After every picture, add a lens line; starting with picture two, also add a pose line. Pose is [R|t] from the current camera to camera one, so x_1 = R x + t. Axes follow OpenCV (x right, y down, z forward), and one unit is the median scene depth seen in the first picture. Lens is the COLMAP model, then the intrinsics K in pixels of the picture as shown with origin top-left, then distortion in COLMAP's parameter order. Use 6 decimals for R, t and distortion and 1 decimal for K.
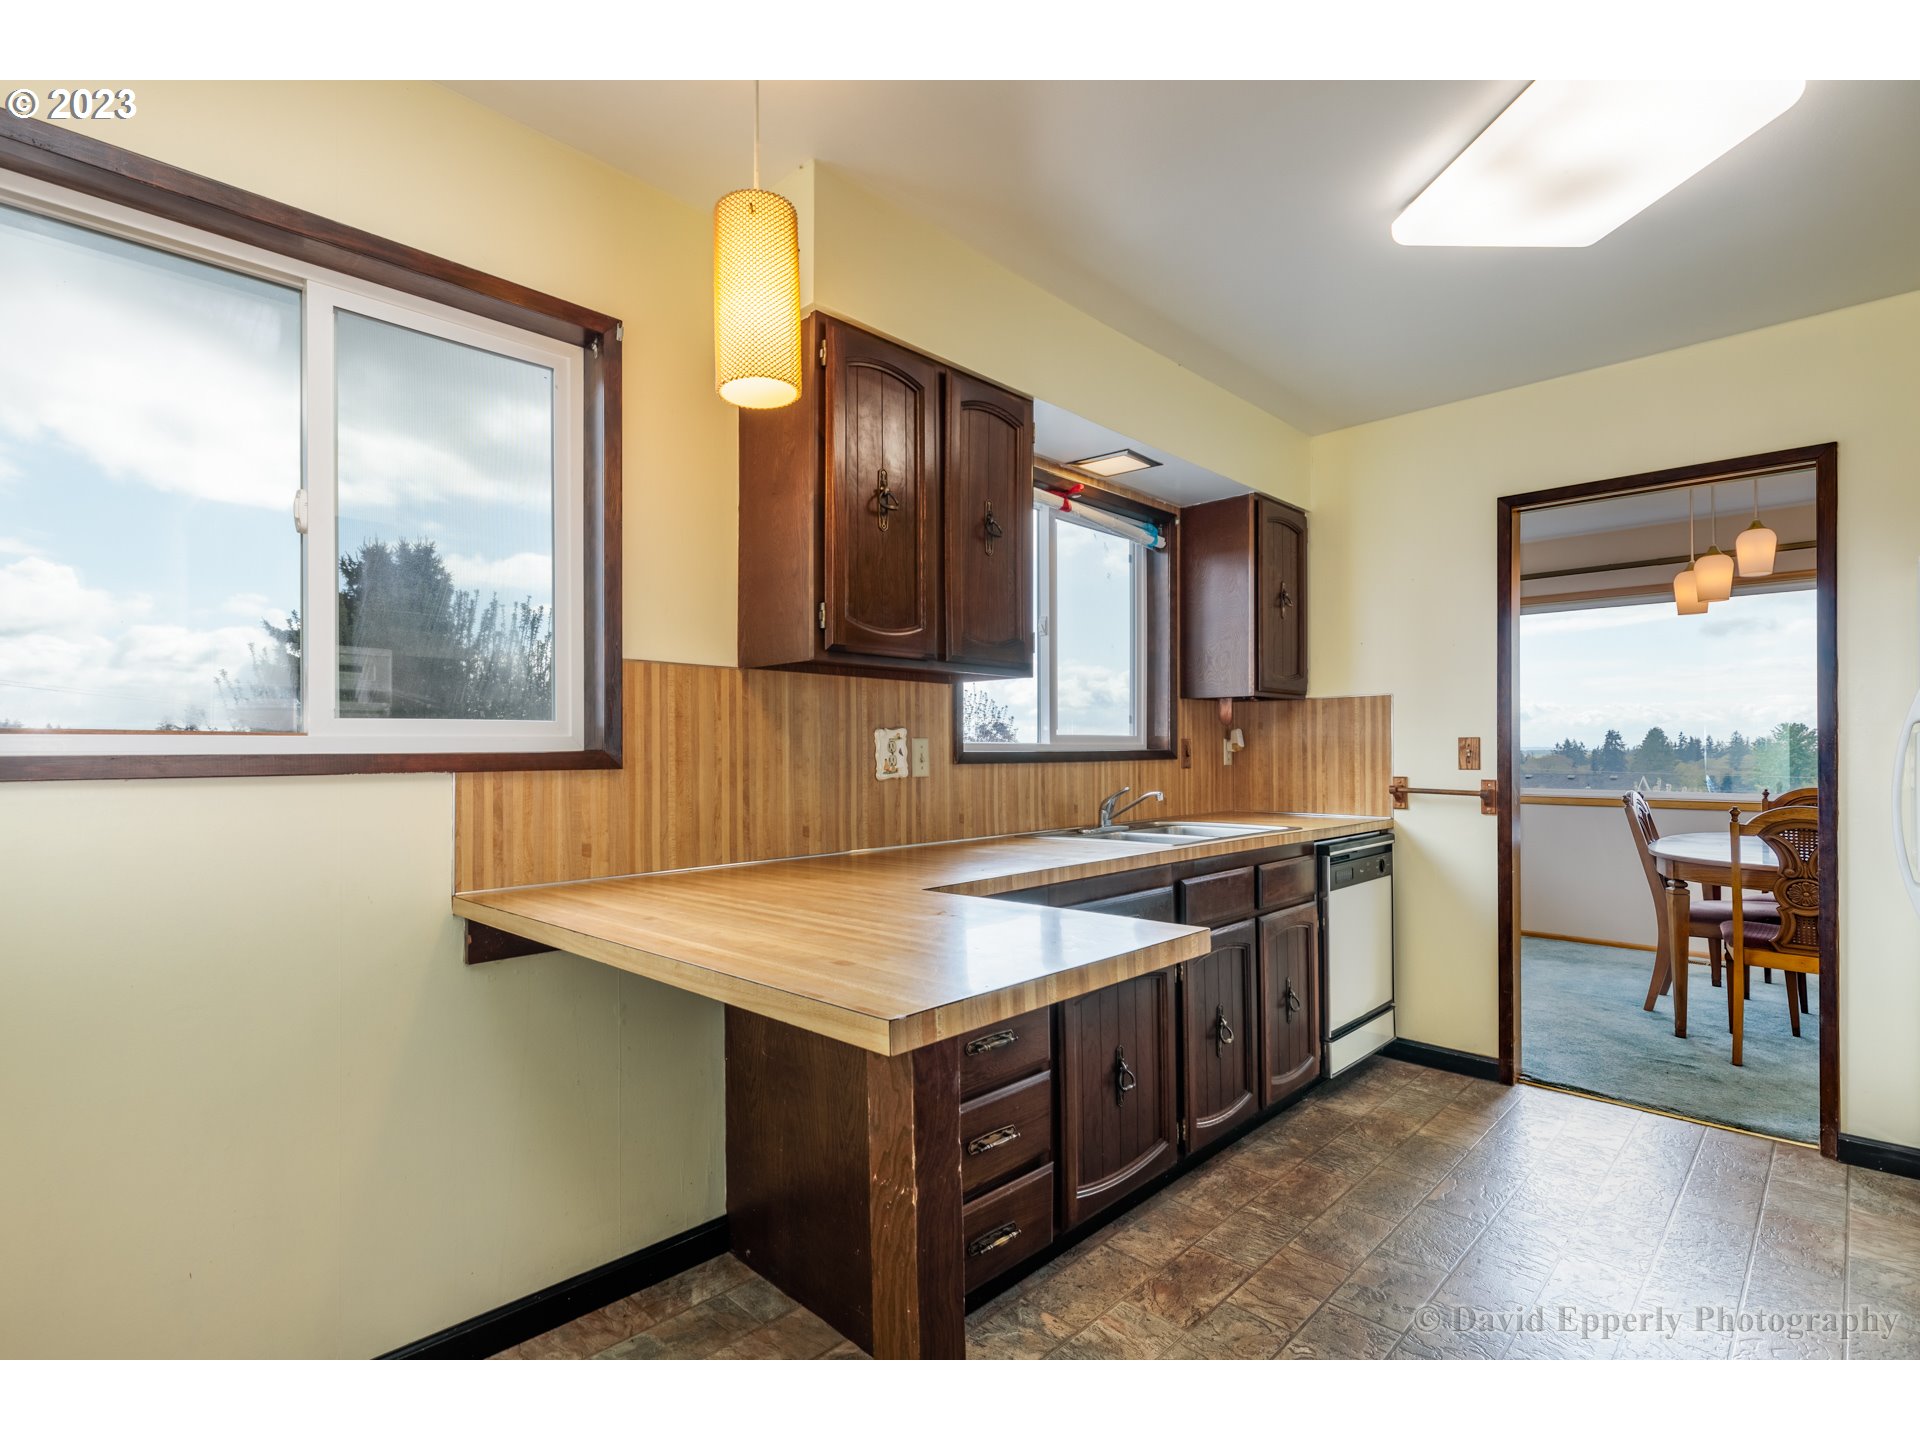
lens RADIAL K [[866.1, 0, 906.5], [0, 866.1, 738.3], [0, 0, 1]] dist [0.006505, -0.000924]
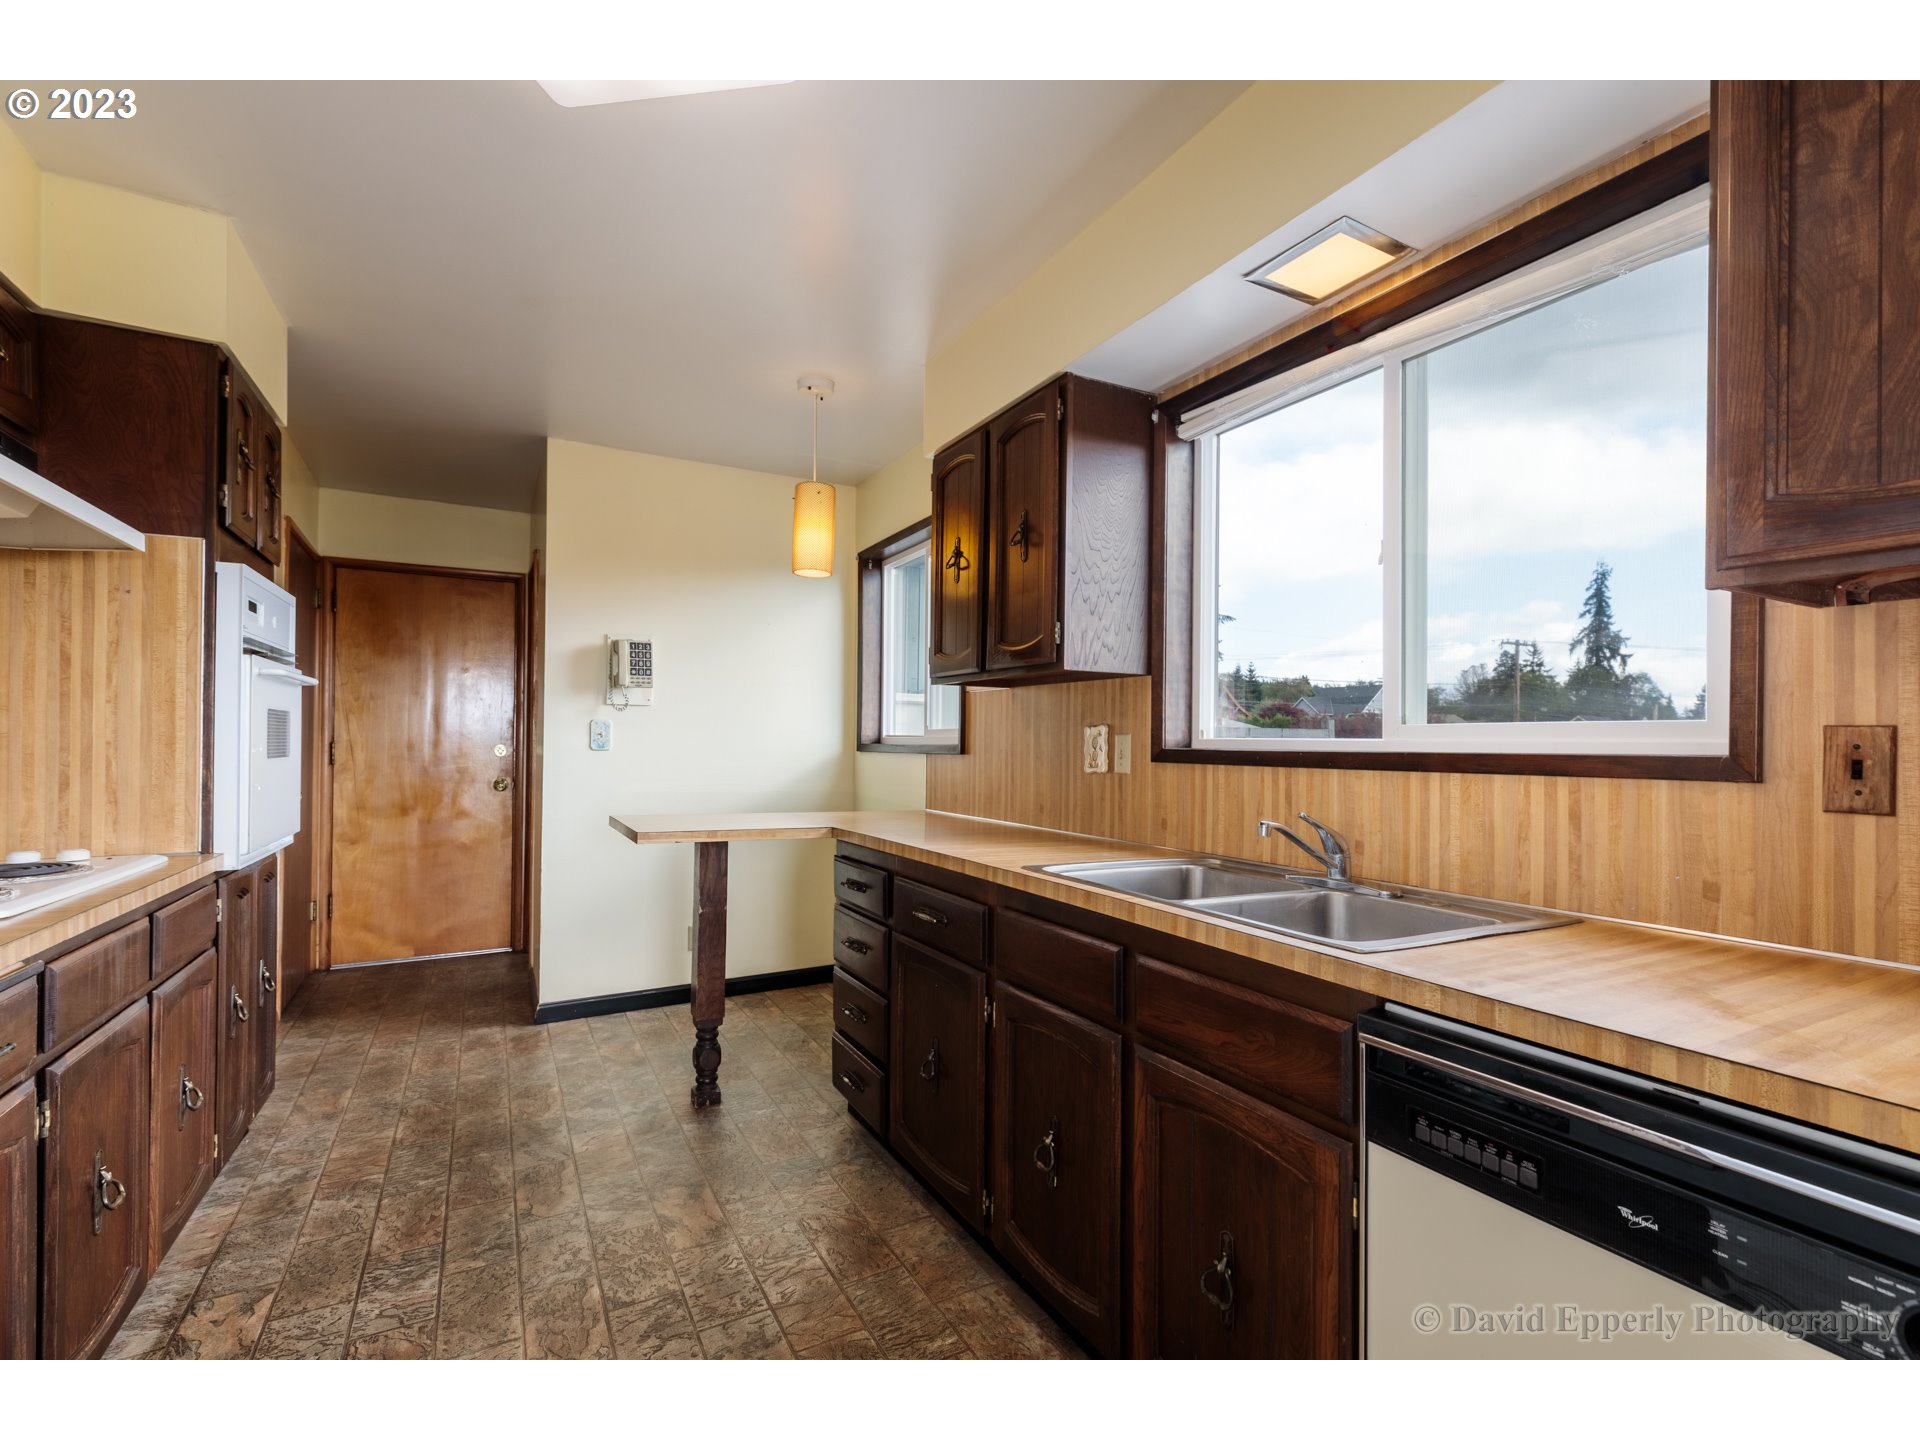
lens RADIAL K [[866.1, 0, 962.9], [0, 866.1, 735.3], [0, 0, 1]] dist [0.006505, -0.000924]
pose [[-0.261881, -0.011987, -0.965026, 1.011160], [-0.000418, 0.999924, -0.012307, 0.013434], [0.965100, -0.002820, -0.261866, 1.078439]]
